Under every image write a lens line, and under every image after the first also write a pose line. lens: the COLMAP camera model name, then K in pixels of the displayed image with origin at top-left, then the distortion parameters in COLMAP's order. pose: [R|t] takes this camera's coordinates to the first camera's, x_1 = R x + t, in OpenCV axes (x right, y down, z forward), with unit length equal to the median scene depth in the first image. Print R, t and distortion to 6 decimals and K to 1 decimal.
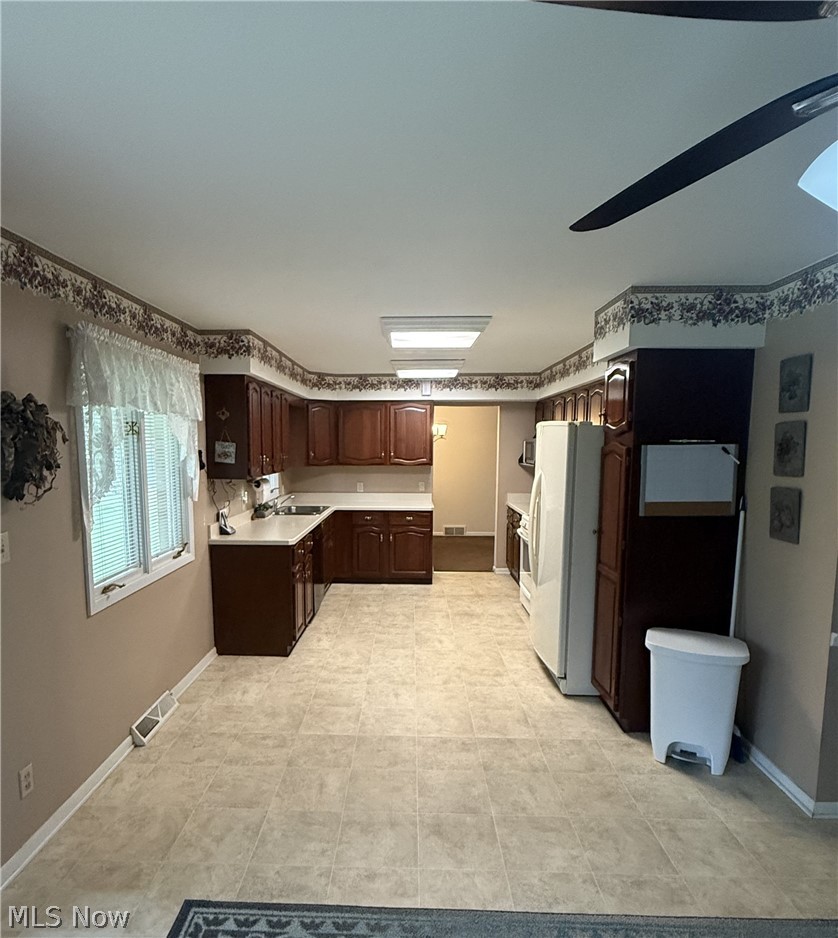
lens RADIAL K [[578.0, 0, 390.5], [0, 578.0, 512.9], [0, 0, 1]] dist [-0.004750, -0.000918]
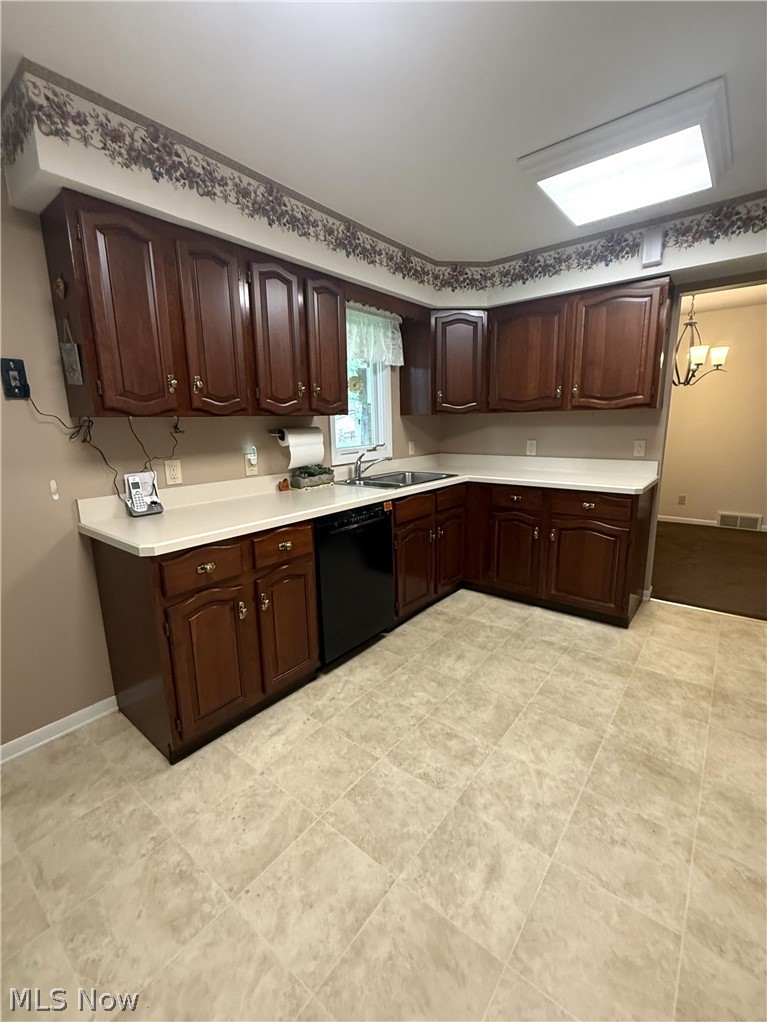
lens RADIAL K [[438.8, 0, 385.8], [0, 438.8, 509.2], [0, 0, 1]] dist [-0.002547, -0.000093]
pose [[0.801760, 0.101416, -0.588979, 0.128495], [-0.052177, 0.993612, 0.100063, -0.018923], [0.595365, -0.049495, 0.801930, 0.569890]]
